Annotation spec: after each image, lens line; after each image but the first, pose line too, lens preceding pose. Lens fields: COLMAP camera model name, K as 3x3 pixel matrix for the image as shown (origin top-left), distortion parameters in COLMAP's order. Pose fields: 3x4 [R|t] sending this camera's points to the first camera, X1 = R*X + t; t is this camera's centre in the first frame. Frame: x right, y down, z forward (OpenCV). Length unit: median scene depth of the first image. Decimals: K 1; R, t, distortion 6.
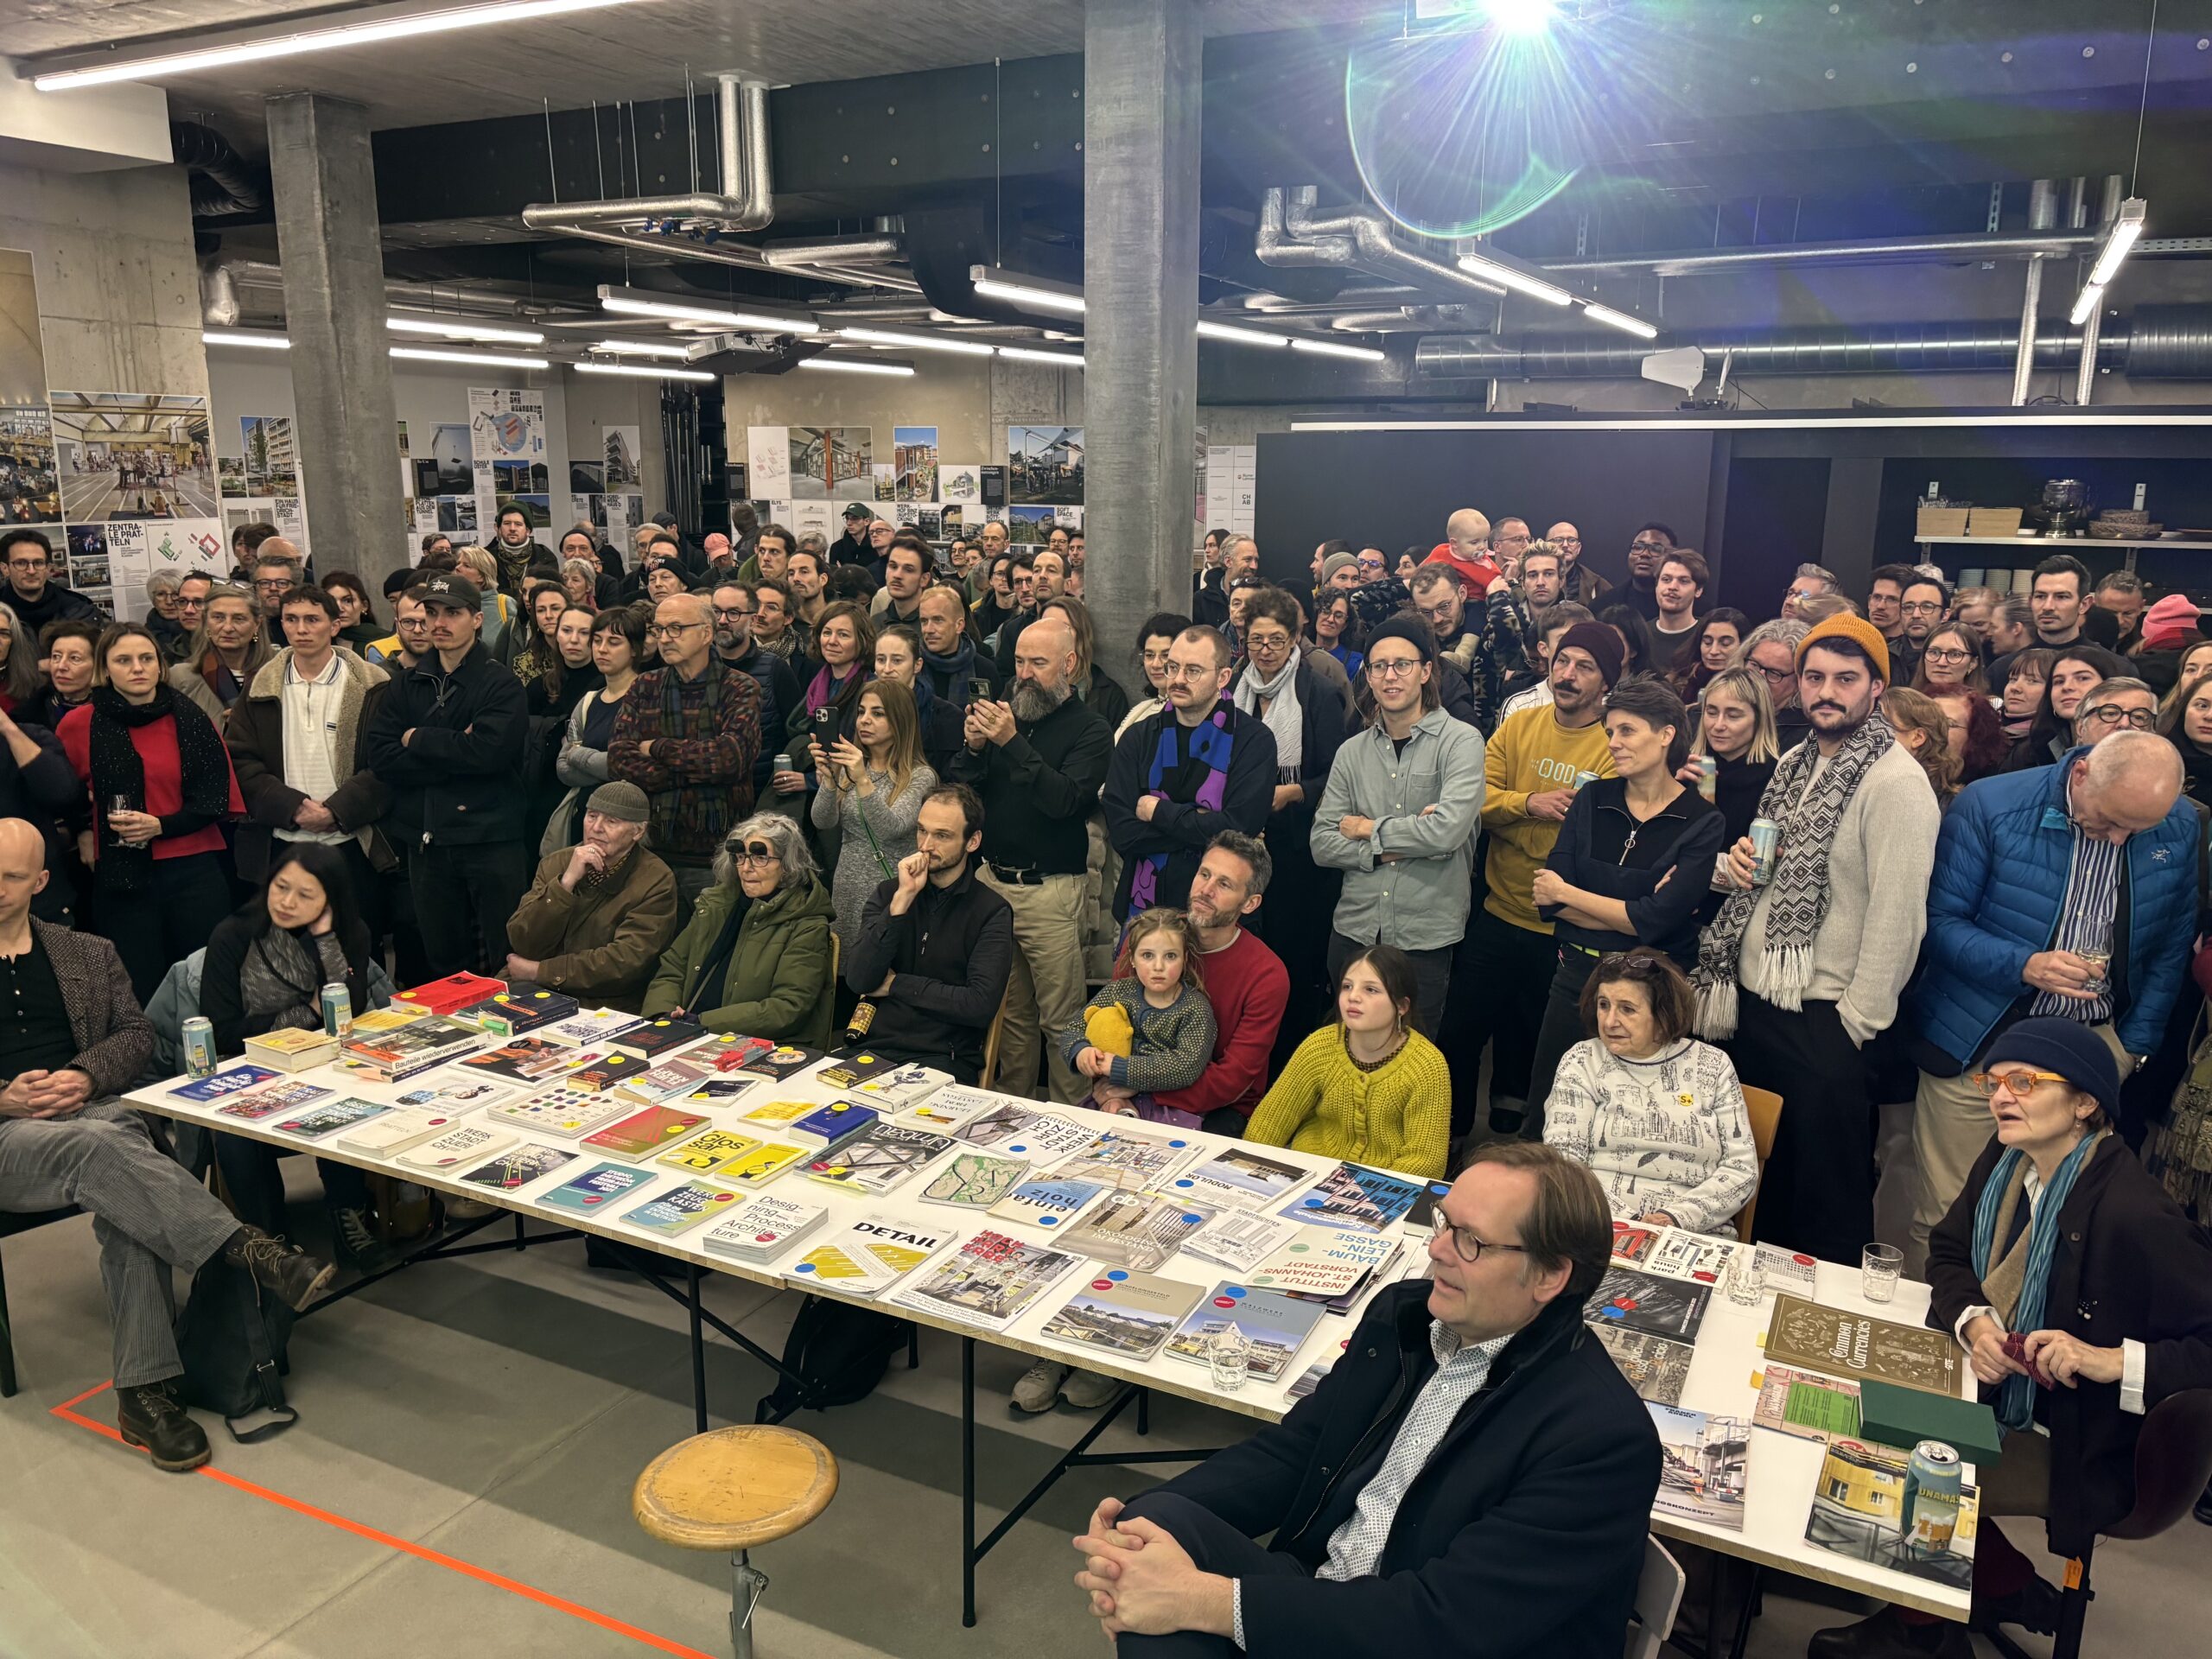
lens RADIAL K [[1651.3, 0, 1107.9], [0, 1651.3, 834.8], [0, 0, 1]] dist [0.048014, -0.052106]
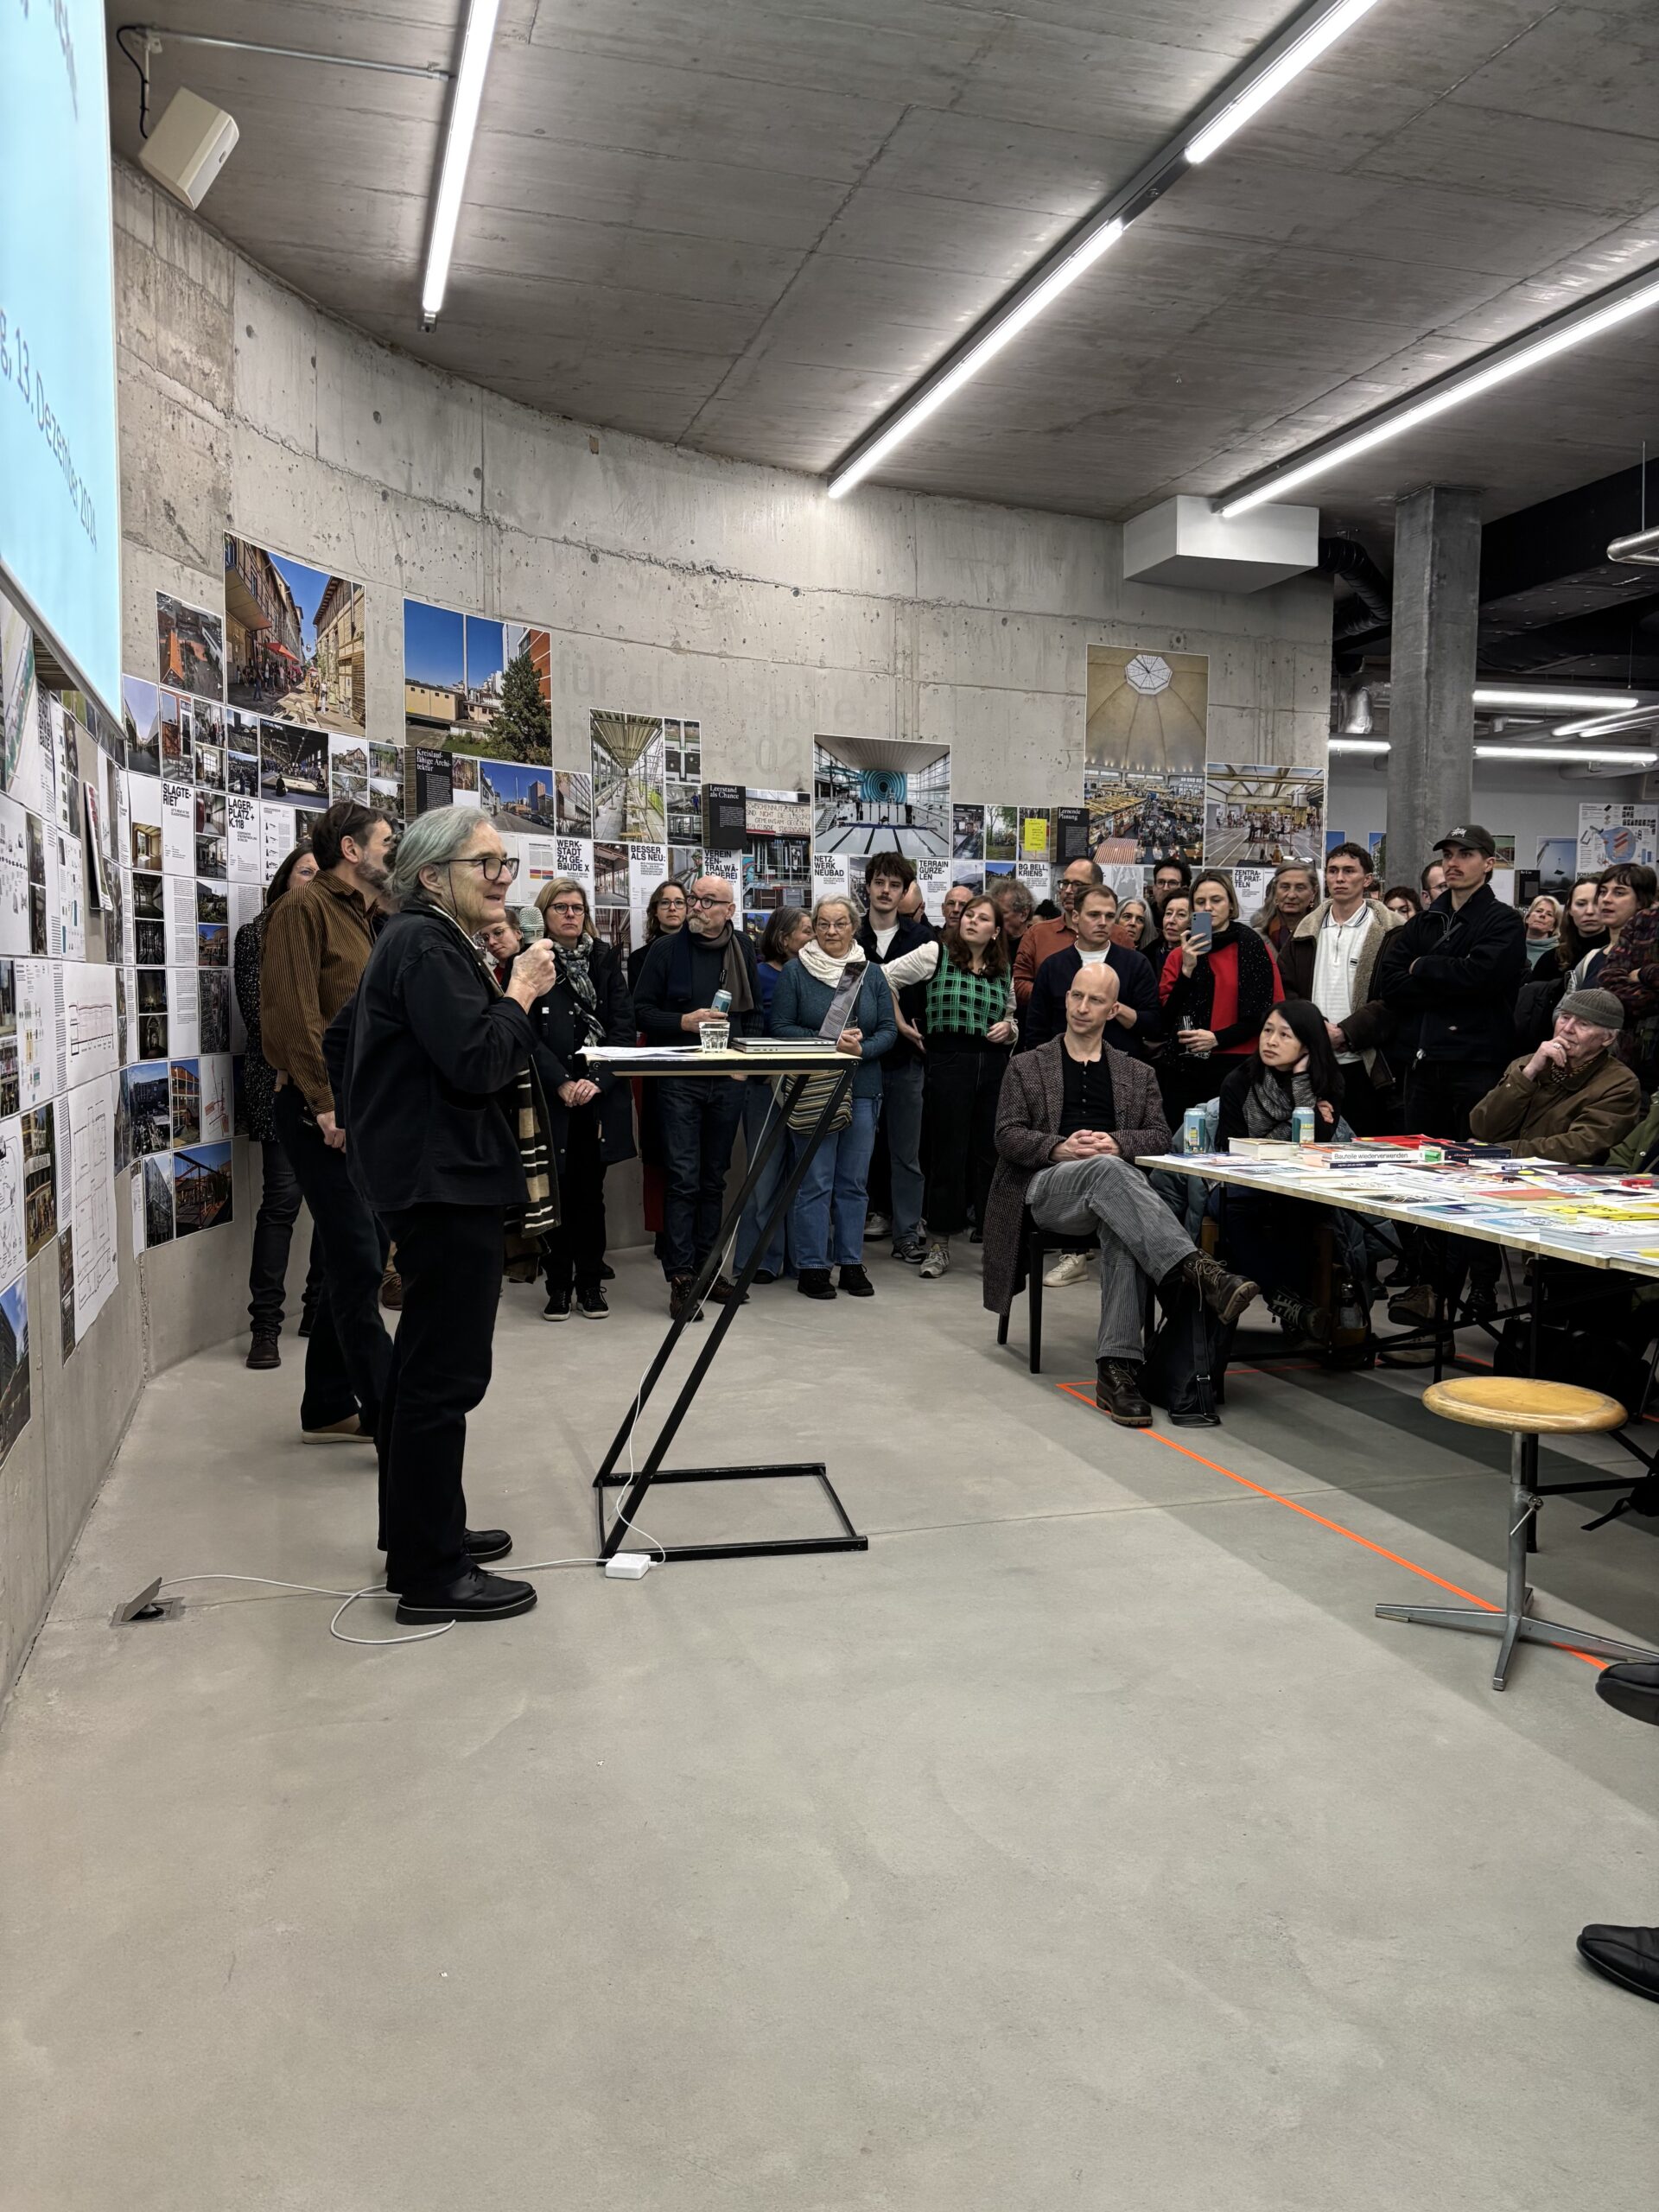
lens RADIAL K [[1651.3, 0, 830.8], [0, 1651.3, 1109.3], [0, 0, 1]] dist [0.048014, -0.052106]
pose [[0.697666, 0.056465, -0.714195, 0.113683], [-0.152130, 0.985831, -0.070669, 0.176189], [0.700085, 0.157953, 0.696370, -0.048078]]
